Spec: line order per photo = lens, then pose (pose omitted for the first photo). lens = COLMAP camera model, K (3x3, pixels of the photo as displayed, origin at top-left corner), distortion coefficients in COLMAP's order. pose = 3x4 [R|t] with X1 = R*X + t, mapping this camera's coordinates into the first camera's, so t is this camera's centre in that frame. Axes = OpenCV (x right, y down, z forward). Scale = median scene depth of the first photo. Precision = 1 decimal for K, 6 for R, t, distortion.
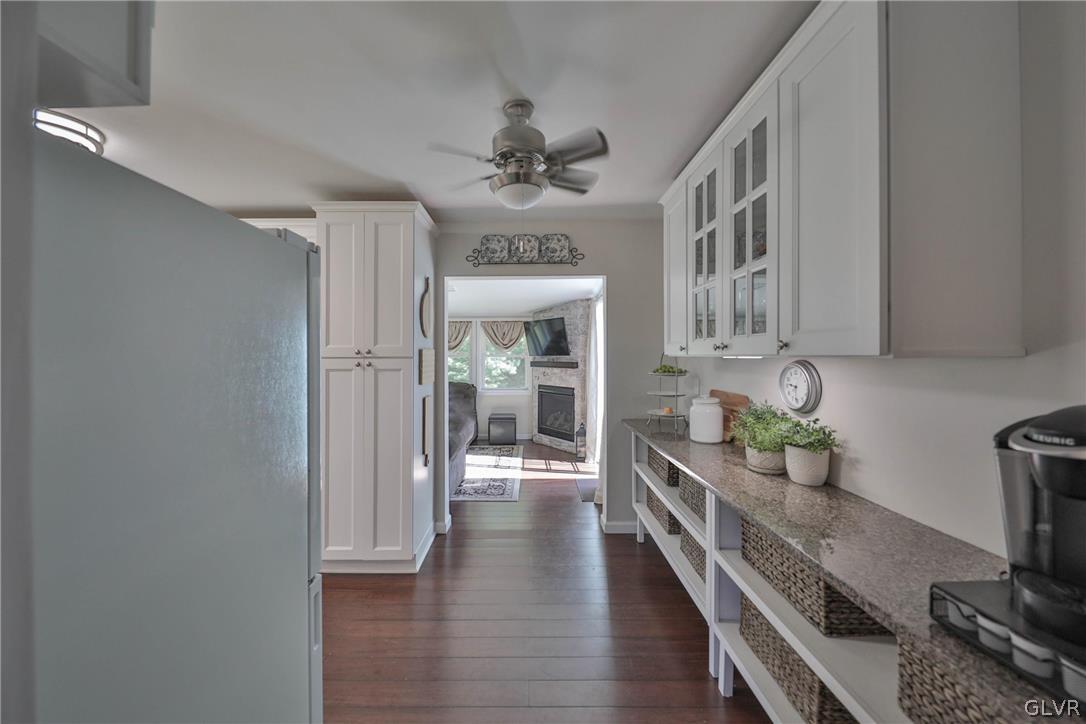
lens RADIAL K [[375.7, 0, 541.0], [0, 375.7, 356.1], [0, 0, 1]] dist [-0.001233, -0.000120]
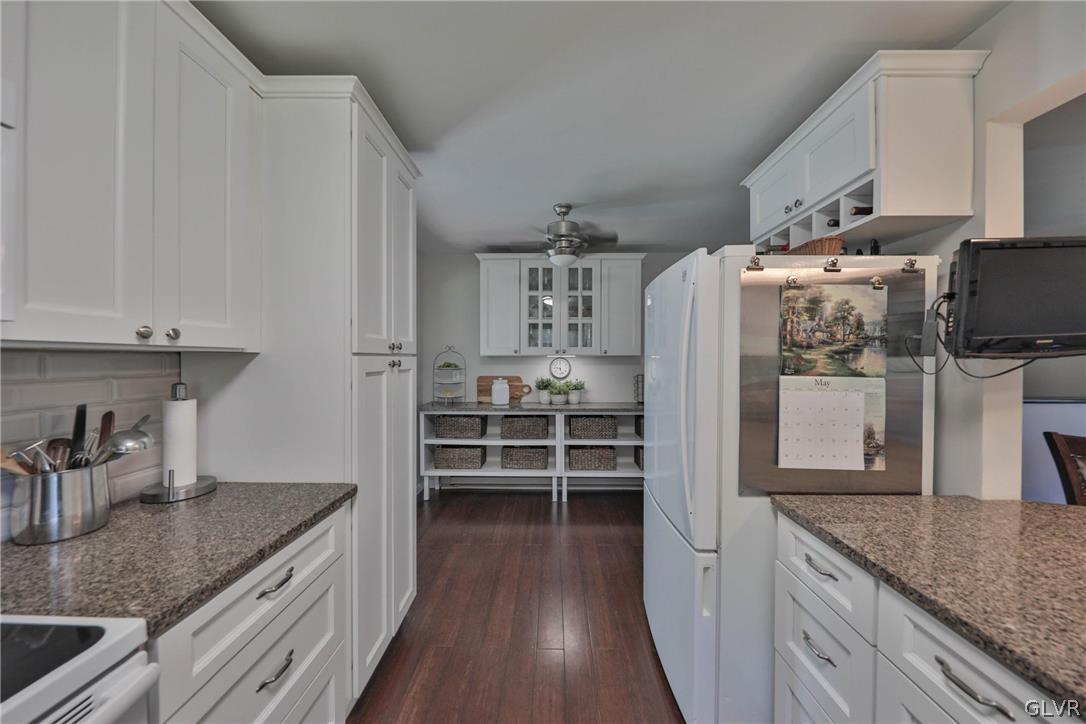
lens RADIAL K [[375.7, 0, 544.8], [0, 375.7, 361.1], [0, 0, 1]] dist [-0.001233, -0.000120]
pose [[0.033654, -0.005425, 0.999419, -1.363713], [-0.001612, 0.999984, 0.005482, 0.014405], [-0.999432, -0.001795, 0.033644, 0.803680]]
